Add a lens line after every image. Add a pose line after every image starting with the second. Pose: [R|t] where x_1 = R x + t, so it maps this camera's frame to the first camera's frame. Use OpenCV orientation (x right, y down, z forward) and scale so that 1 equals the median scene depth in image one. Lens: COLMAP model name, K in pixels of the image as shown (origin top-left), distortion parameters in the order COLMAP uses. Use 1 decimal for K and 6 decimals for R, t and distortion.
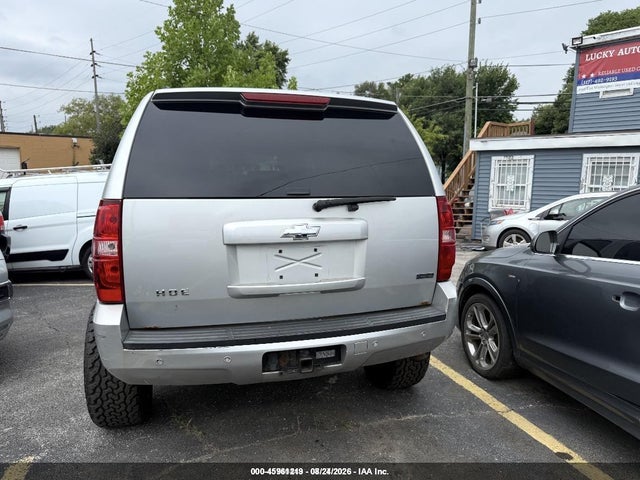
lens RADIAL K [[451.0, 0, 323.1], [0, 451.0, 238.0], [0, 0, 1]] dist [0.007408, 0.004425]
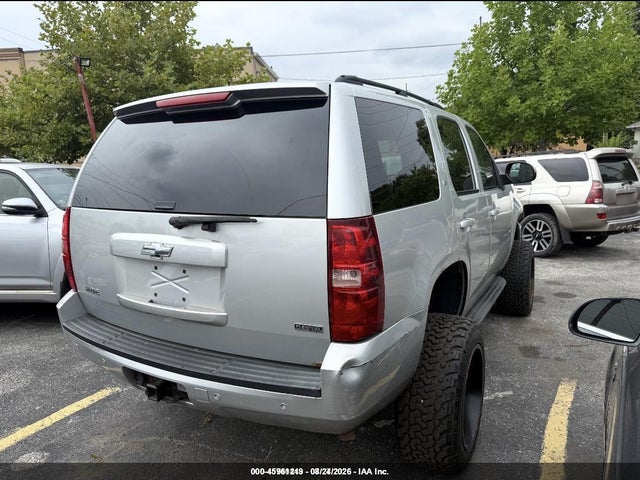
lens RADIAL K [[451.0, 0, 320.8], [0, 451.0, 243.0], [0, 0, 1]] dist [0.007408, 0.004425]
pose [[0.704853, 0.109121, -0.700910, 0.776341], [-0.062941, 0.993821, 0.091428, -0.125713], [0.706556, -0.020328, 0.707365, 0.546967]]
